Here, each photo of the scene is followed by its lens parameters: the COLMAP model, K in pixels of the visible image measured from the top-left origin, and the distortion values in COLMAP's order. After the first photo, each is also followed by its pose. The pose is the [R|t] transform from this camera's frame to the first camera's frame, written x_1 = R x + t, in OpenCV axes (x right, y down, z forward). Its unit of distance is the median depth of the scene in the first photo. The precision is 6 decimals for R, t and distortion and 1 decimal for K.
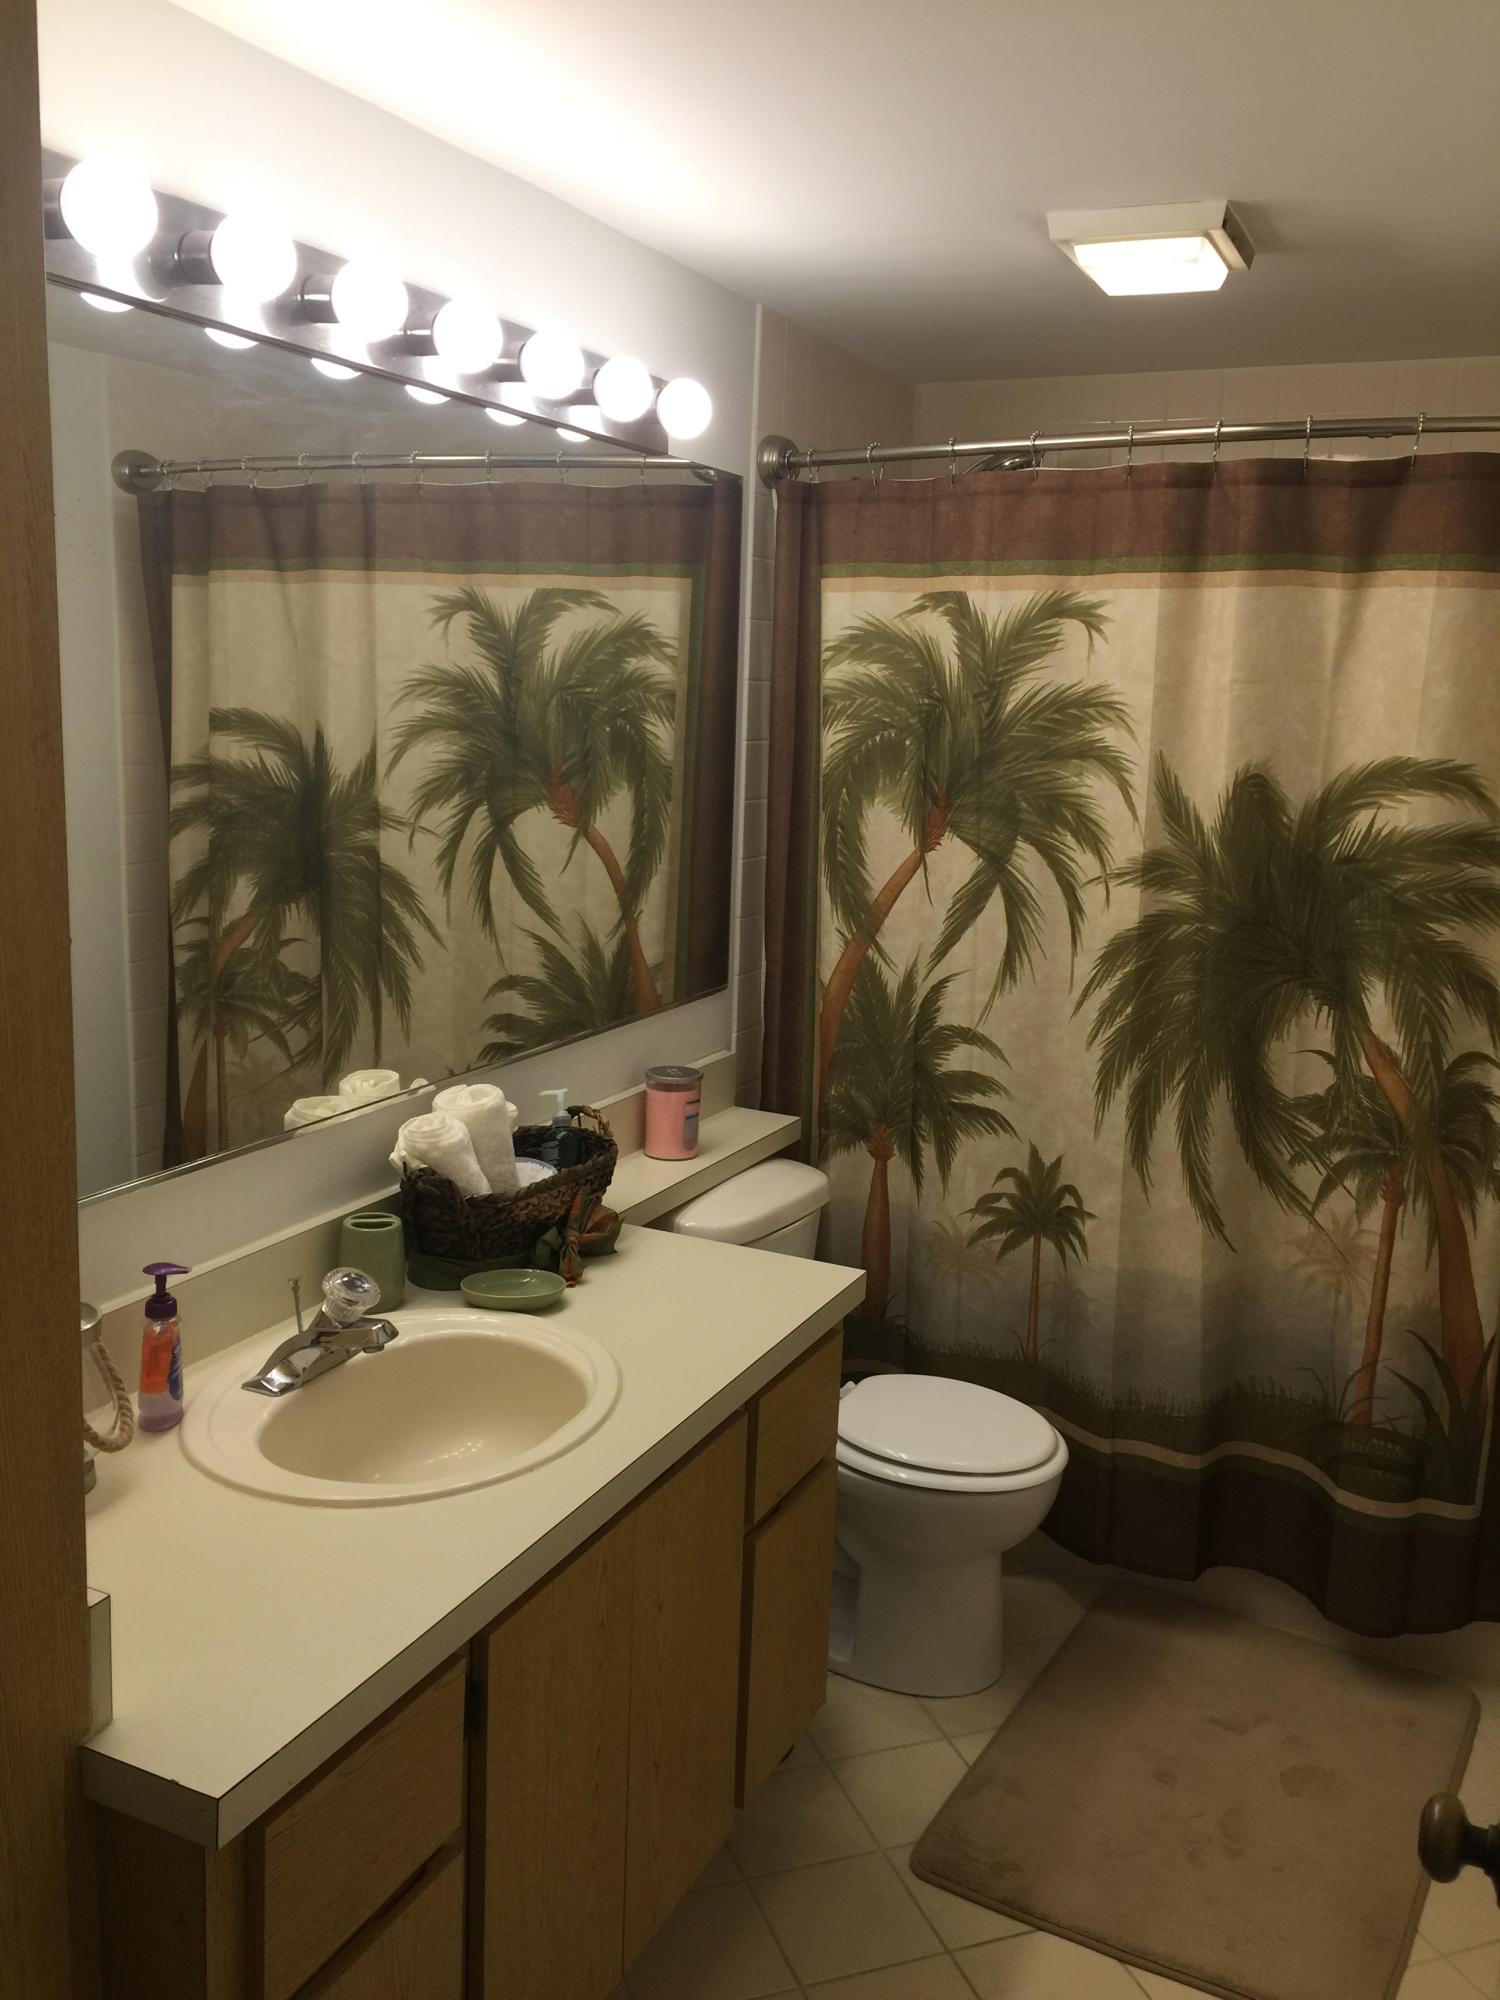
lens RADIAL K [[1706.7, 0, 737.7], [0, 1706.7, 979.4], [0, 0, 1]] dist [0.074050, -0.098050]
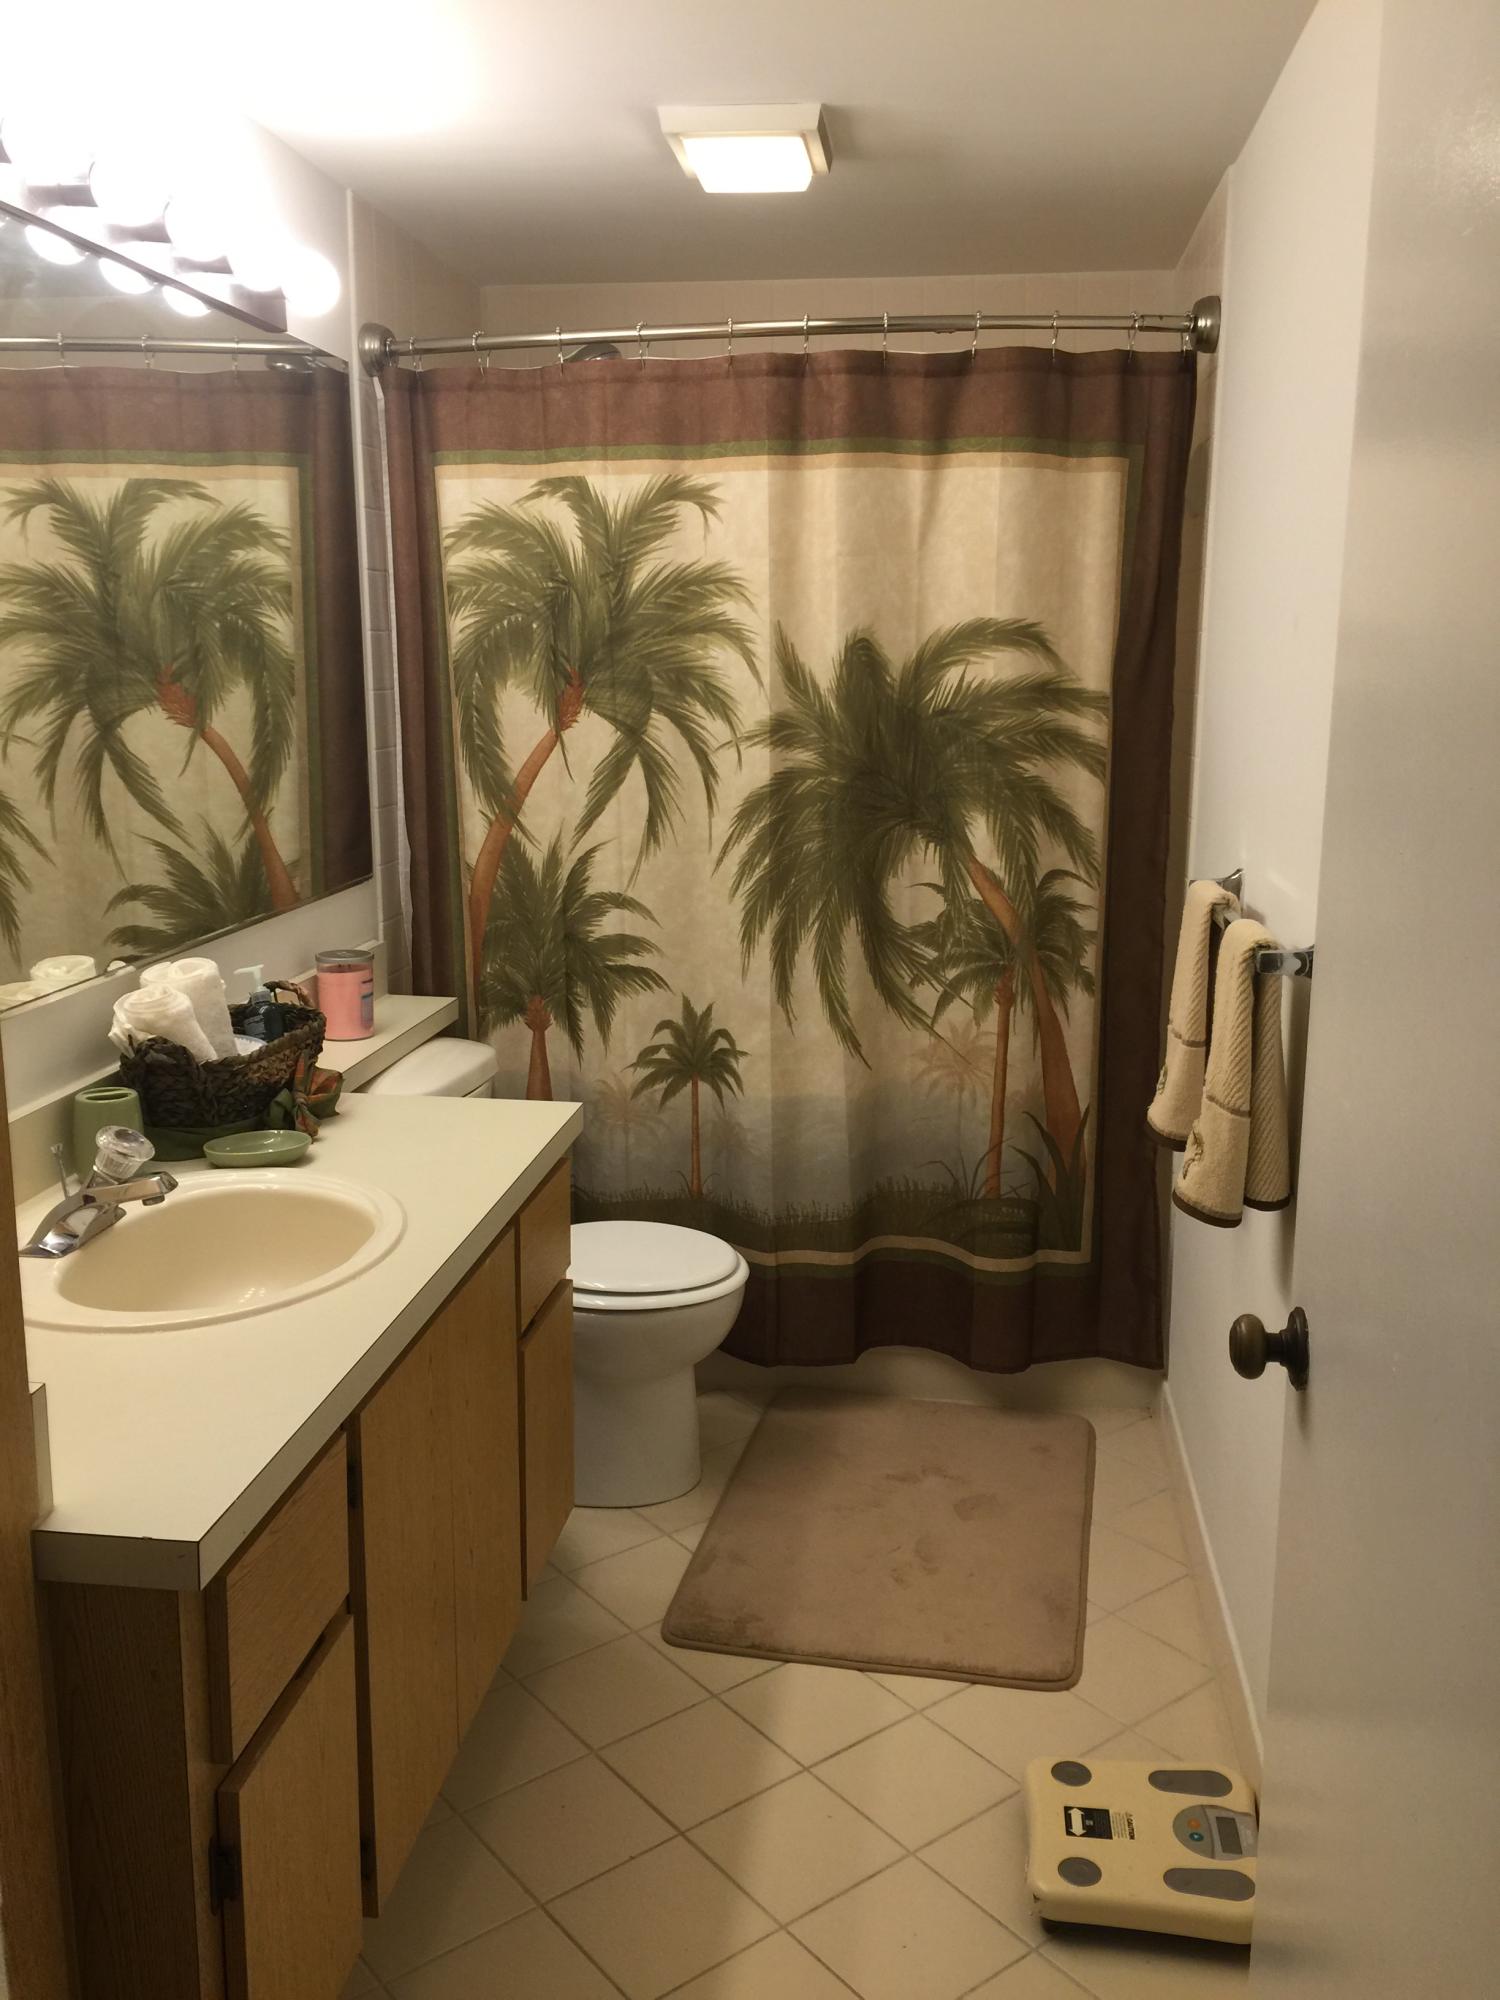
lens RADIAL K [[1706.7, 0, 752.1], [0, 1706.7, 994.6], [0, 0, 1]] dist [0.074050, -0.098050]
pose [[0.949012, -0.090885, 0.301856, -0.120773], [0.081787, 0.995736, 0.042672, 0.056371], [-0.304447, -0.015808, 0.952398, -0.043589]]
